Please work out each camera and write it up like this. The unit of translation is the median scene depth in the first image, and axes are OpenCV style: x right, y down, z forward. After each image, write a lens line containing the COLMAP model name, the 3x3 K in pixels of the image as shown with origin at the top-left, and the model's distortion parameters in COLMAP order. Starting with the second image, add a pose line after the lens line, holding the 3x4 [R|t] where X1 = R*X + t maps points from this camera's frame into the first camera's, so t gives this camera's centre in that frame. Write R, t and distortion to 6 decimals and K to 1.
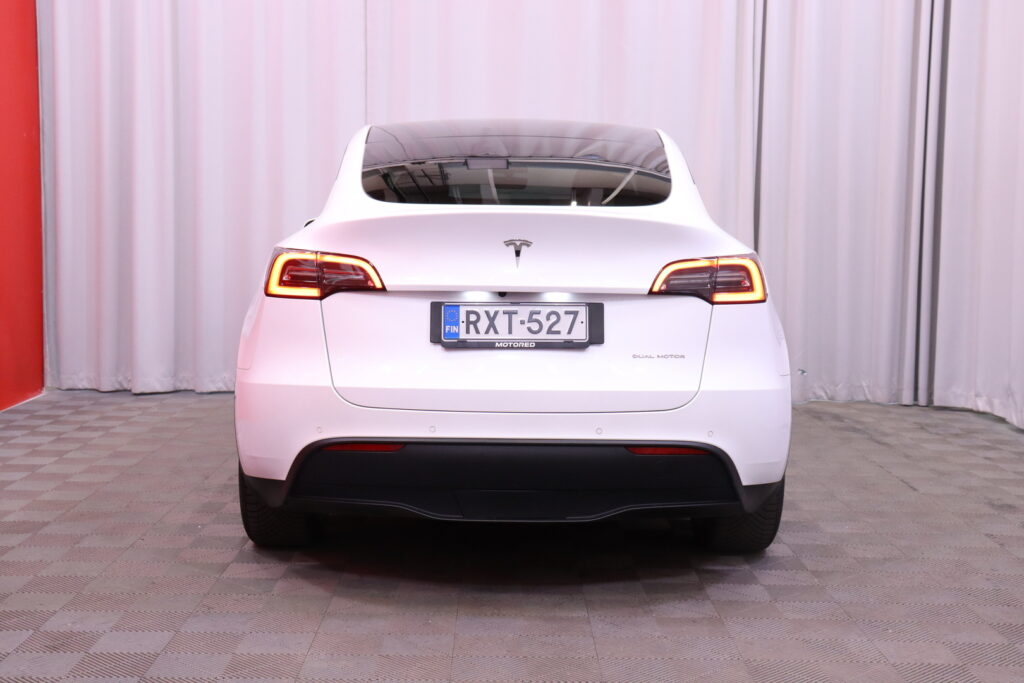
lens RADIAL K [[1376.9, 0, 512.0], [0, 1376.9, 341.5], [0, 0, 1]] dist [0.037534, 0.031076]
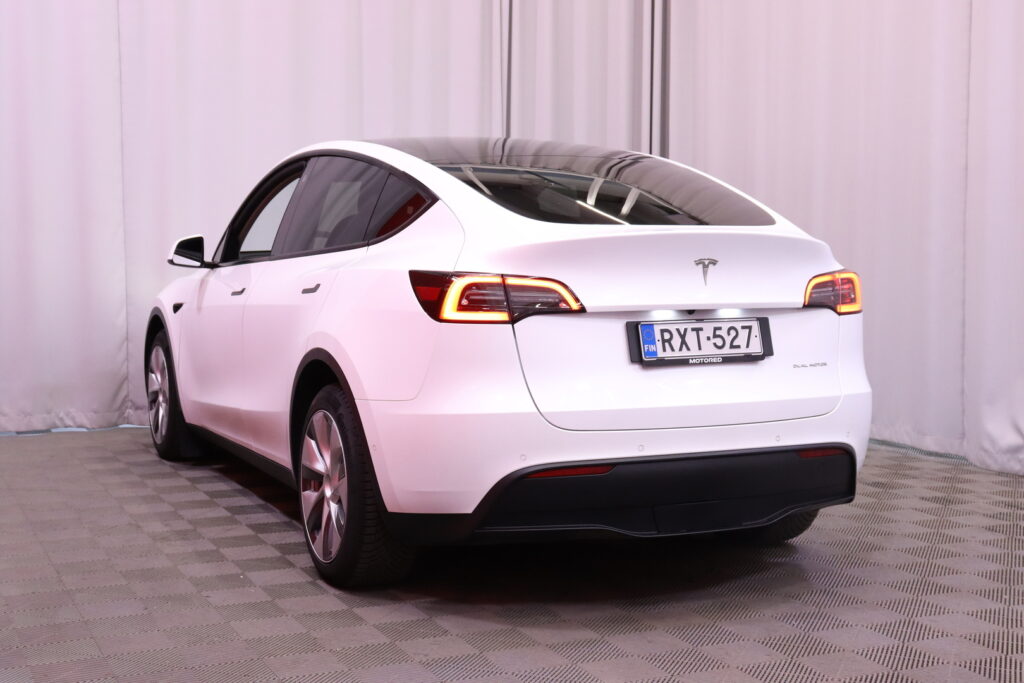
lens RADIAL K [[1376.9, 0, 512.0], [0, 1376.9, 341.5], [0, 0, 1]] dist [0.037534, 0.031076]
pose [[0.912894, -0.040993, 0.406133, -0.546437], [0.044989, 0.998987, -0.000291, -0.017917], [-0.405710, 0.018537, 0.913814, 0.114216]]
